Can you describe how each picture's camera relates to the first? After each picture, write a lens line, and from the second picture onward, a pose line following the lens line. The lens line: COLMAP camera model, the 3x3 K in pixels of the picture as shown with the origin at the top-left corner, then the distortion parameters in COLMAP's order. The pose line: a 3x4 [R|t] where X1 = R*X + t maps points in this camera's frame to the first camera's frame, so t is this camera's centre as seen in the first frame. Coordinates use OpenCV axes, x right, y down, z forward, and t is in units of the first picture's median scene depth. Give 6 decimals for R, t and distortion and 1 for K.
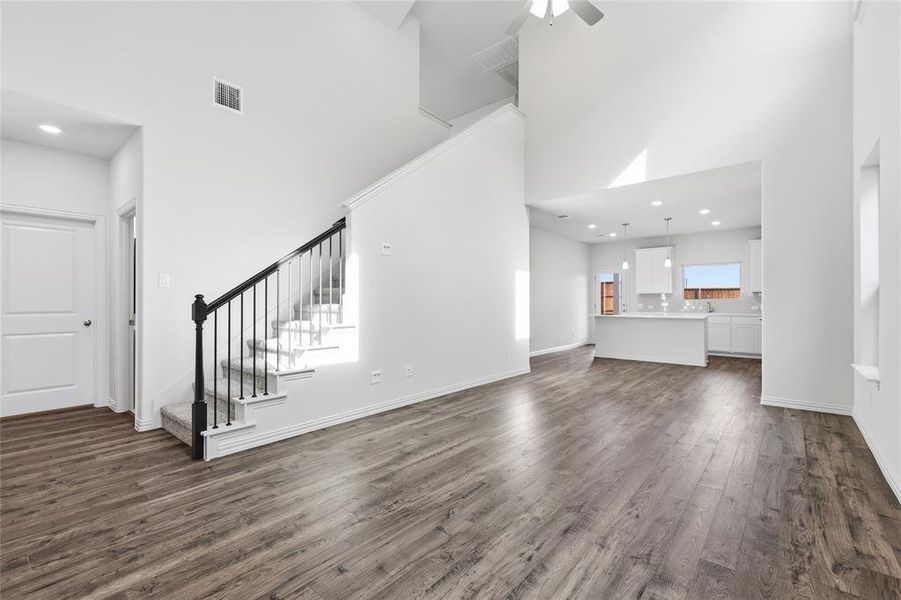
lens RADIAL K [[397.1, 0, 458.4], [0, 397.1, 297.6], [0, 0, 1]] dist [0.003228, -0.001852]
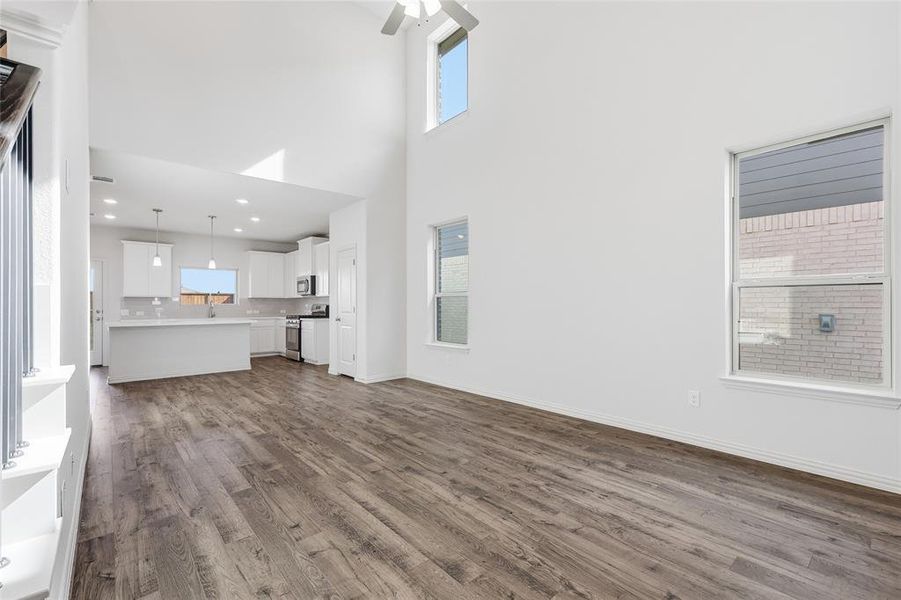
lens RADIAL K [[397.1, 0, 447.1], [0, 397.1, 300.5], [0, 0, 1]] dist [0.003228, -0.001852]
pose [[0.169462, 0.009515, 0.985491, -0.584477], [-0.003467, 0.999953, -0.009058, 0.005769], [-0.985531, -0.001882, 0.169487, 0.612608]]
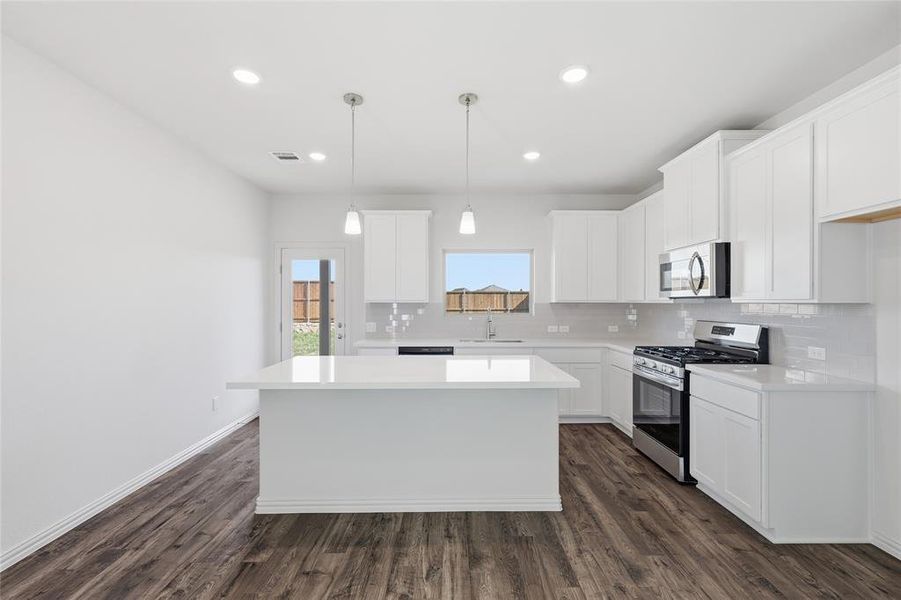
lens RADIAL K [[397.1, 0, 445.4], [0, 397.1, 299.4], [0, 0, 1]] dist [0.003228, -0.001852]
pose [[0.780421, 0.001562, 0.625253, 0.576147], [-0.003272, 0.999993, 0.001586, -0.039952], [-0.625246, -0.003284, 0.780421, 1.462582]]
